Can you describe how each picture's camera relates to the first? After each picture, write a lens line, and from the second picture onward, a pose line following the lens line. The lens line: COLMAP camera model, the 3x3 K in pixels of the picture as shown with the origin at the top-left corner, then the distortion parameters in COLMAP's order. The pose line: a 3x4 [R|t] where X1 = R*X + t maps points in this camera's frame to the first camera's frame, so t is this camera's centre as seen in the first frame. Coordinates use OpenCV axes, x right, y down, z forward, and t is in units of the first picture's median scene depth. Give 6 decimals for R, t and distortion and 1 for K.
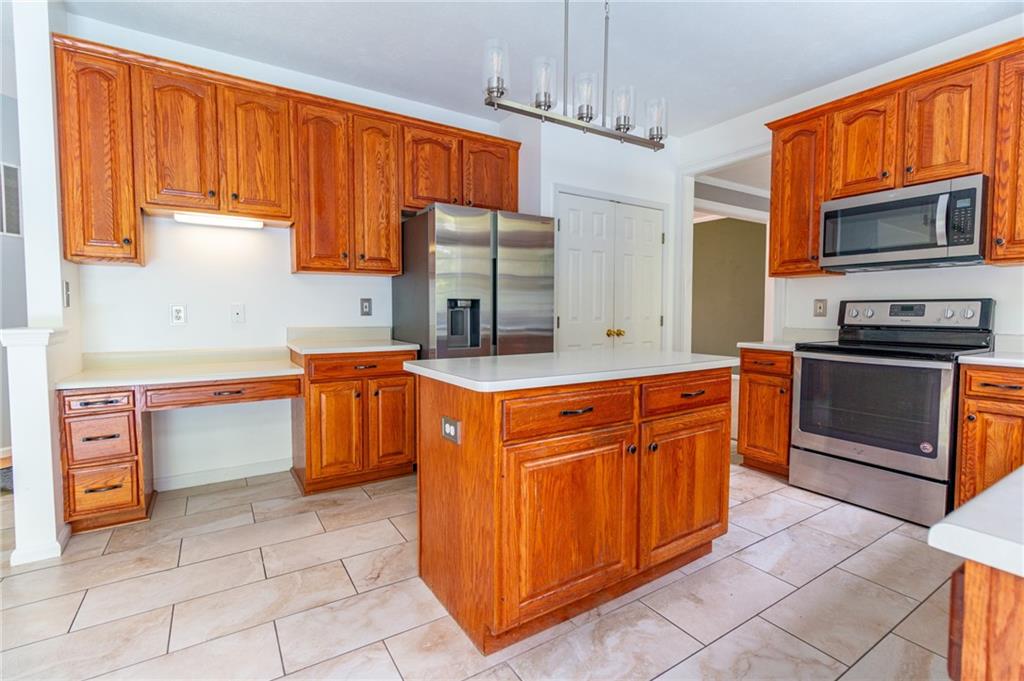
lens RADIAL K [[469.2, 0, 515.4], [0, 469.2, 334.1], [0, 0, 1]] dist [0.000676, 0.000568]
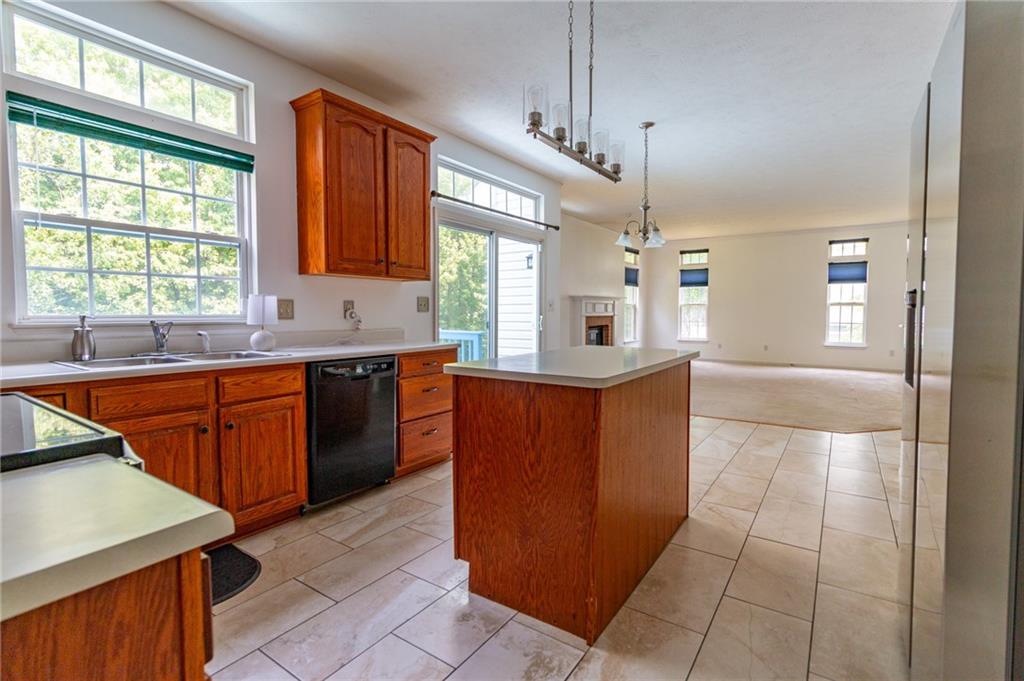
lens RADIAL K [[479.5, 0, 514.4], [0, 479.5, 332.8], [0, 0, 1]] dist [0.002944, 0.000457]
pose [[-0.921276, 0.015774, -0.388589, 0.519914], [-0.020887, 0.995728, 0.089939, -0.069602], [0.388348, 0.090975, -0.917011, 1.383485]]
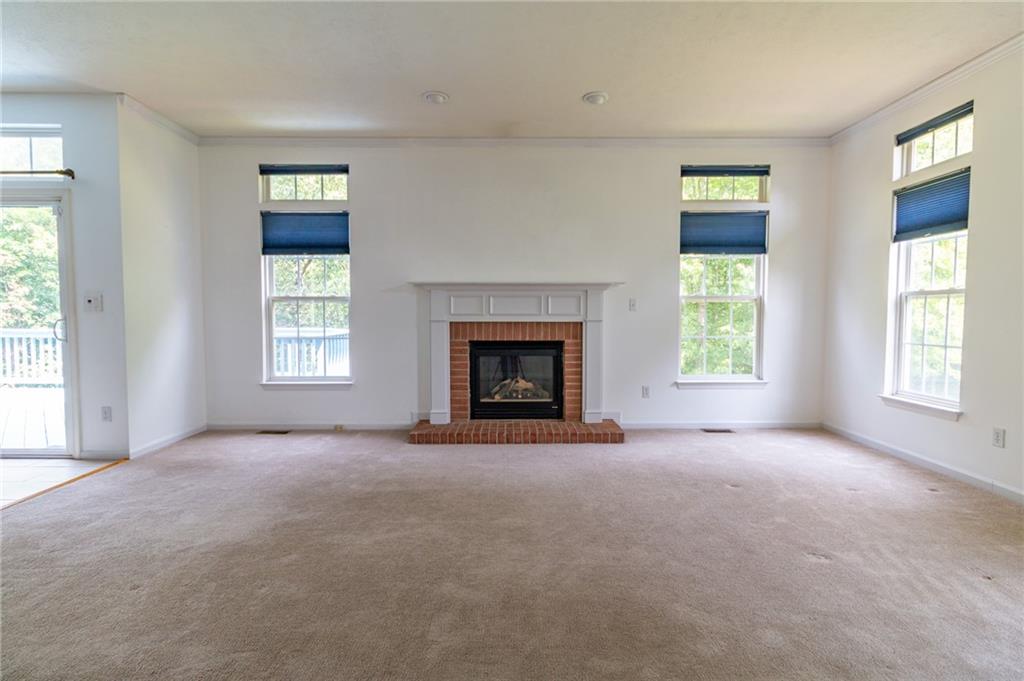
lens RADIAL K [[469.2, 0, 515.4], [0, 469.2, 334.1], [0, 0, 1]] dist [0.000676, 0.000568]
pose [[-0.846309, -0.023706, 0.532165, -2.040039], [0.022784, 0.996484, 0.080624, 0.007127], [-0.532205, 0.080357, -0.842793, -0.011191]]
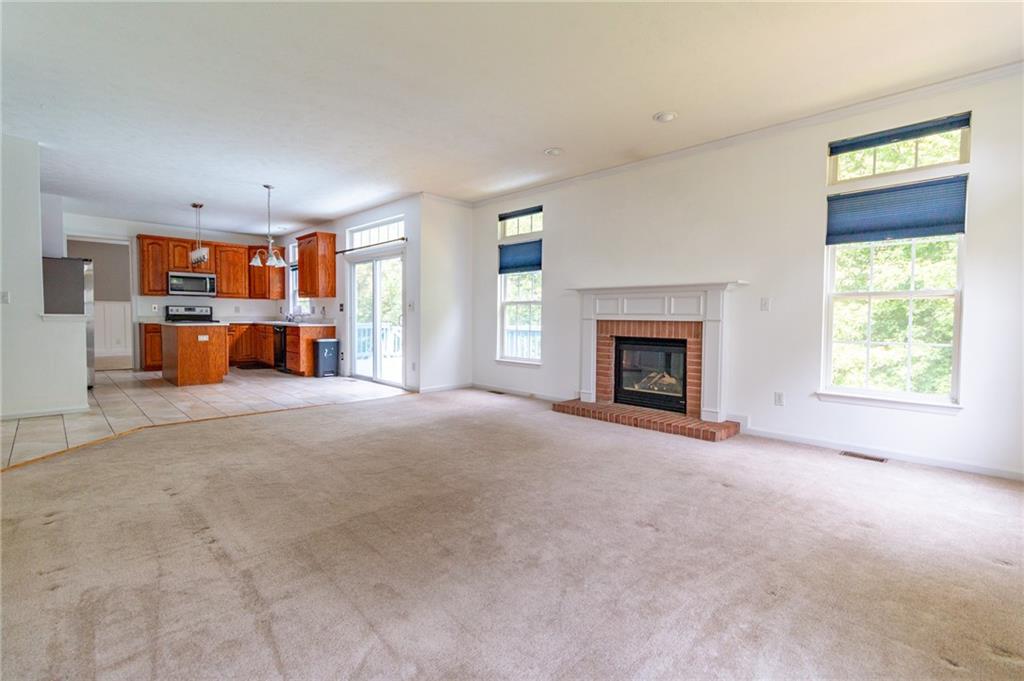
lens RADIAL K [[469.2, 0, 515.4], [0, 469.2, 334.1], [0, 0, 1]] dist [0.000676, 0.000568]
pose [[-0.216142, -0.041695, 0.975471, -2.810303], [0.036587, 0.998040, 0.050767, 0.034997], [-0.975676, 0.046662, -0.214193, -0.467601]]
